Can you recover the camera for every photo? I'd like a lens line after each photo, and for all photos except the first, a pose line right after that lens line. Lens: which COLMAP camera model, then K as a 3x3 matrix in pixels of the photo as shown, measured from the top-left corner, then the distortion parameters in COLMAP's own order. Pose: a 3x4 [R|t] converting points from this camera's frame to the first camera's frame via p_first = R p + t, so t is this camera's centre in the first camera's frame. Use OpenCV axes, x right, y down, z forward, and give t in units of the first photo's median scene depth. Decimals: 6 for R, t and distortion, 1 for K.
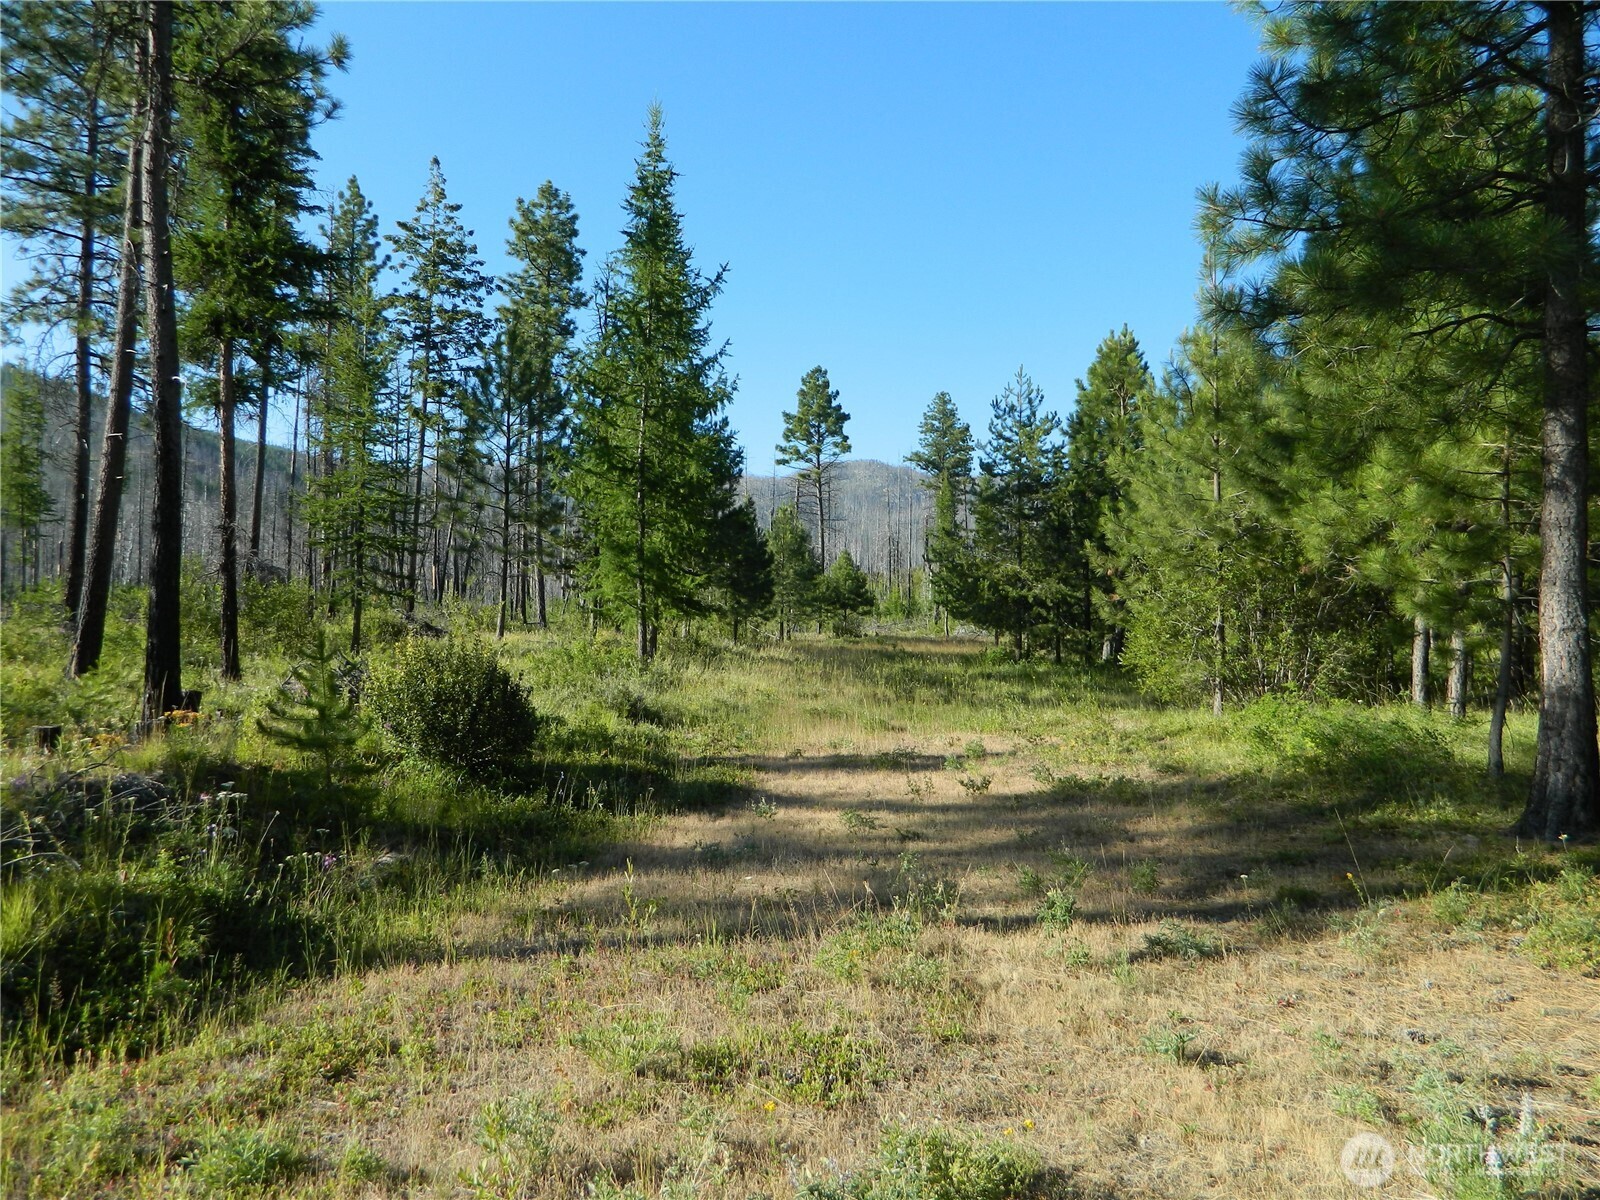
lens RADIAL K [[1175.3, 0, 801.2], [0, 1175.3, 588.4], [0, 0, 1]] dist [0.003872, 0.000242]
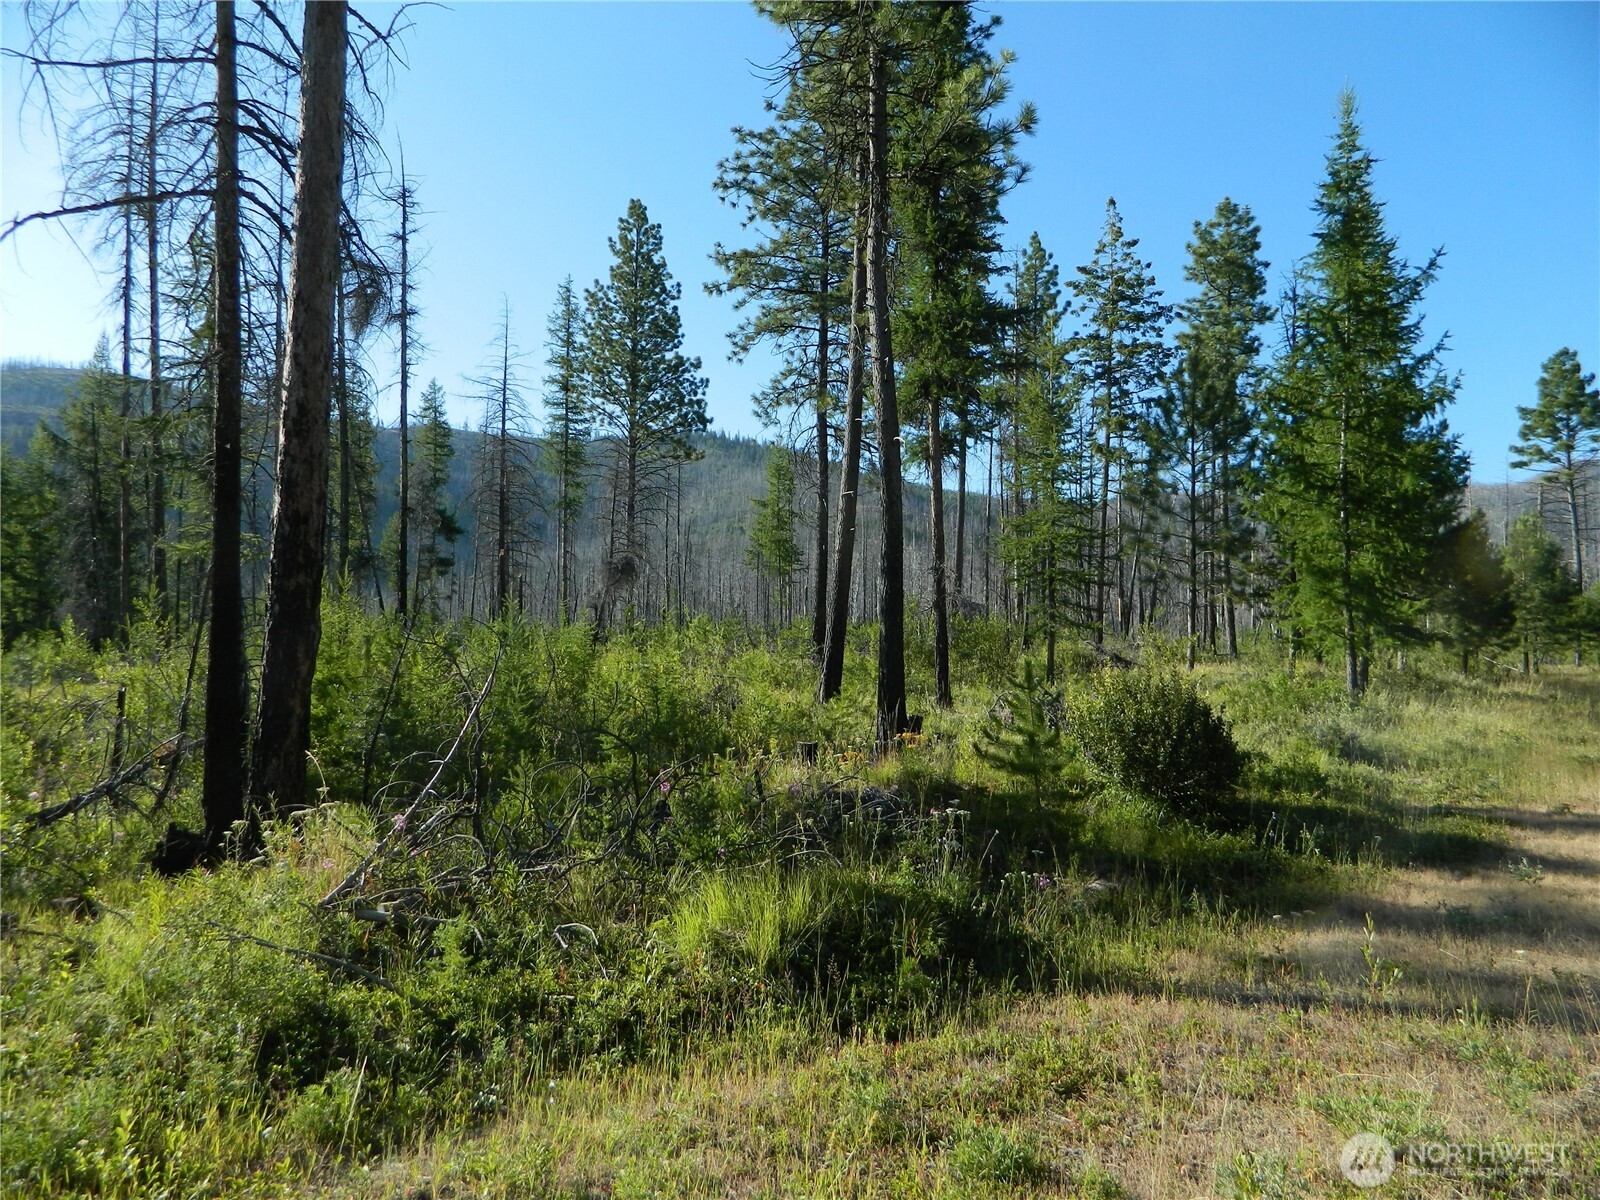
lens RADIAL K [[1175.3, 0, 804.0], [0, 1175.3, 586.9], [0, 0, 1]] dist [0.003872, 0.000242]
pose [[0.844438, -0.033577, -0.534599, -0.003355], [0.018613, 0.999270, -0.033362, 0.000128], [0.535329, 0.018222, 0.844447, -0.000568]]
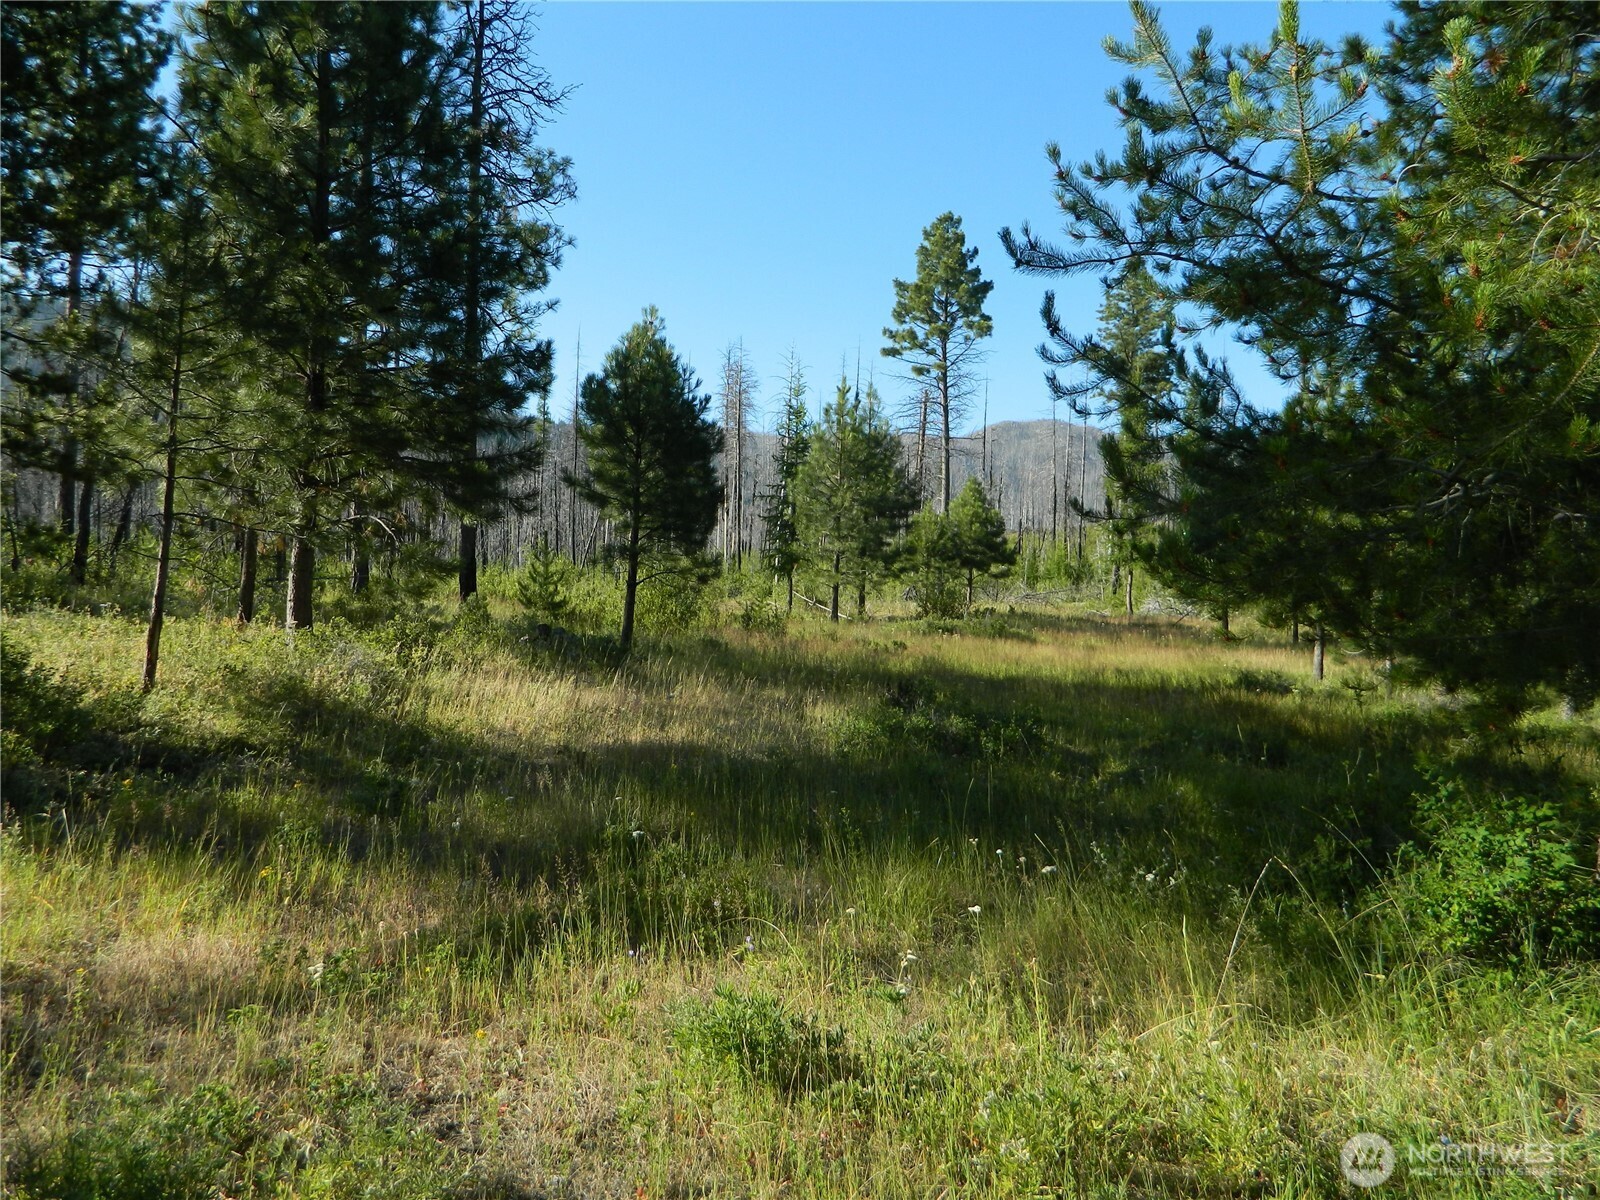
lens RADIAL K [[1175.3, 0, 799.5], [0, 1175.3, 605.1], [0, 0, 1]] dist [0.003872, 0.000242]
pose [[0.988594, 0.027558, -0.148060, 0.310006], [-0.020393, 0.998556, 0.049692, 0.056200], [0.149216, -0.046106, 0.987729, 2.587883]]
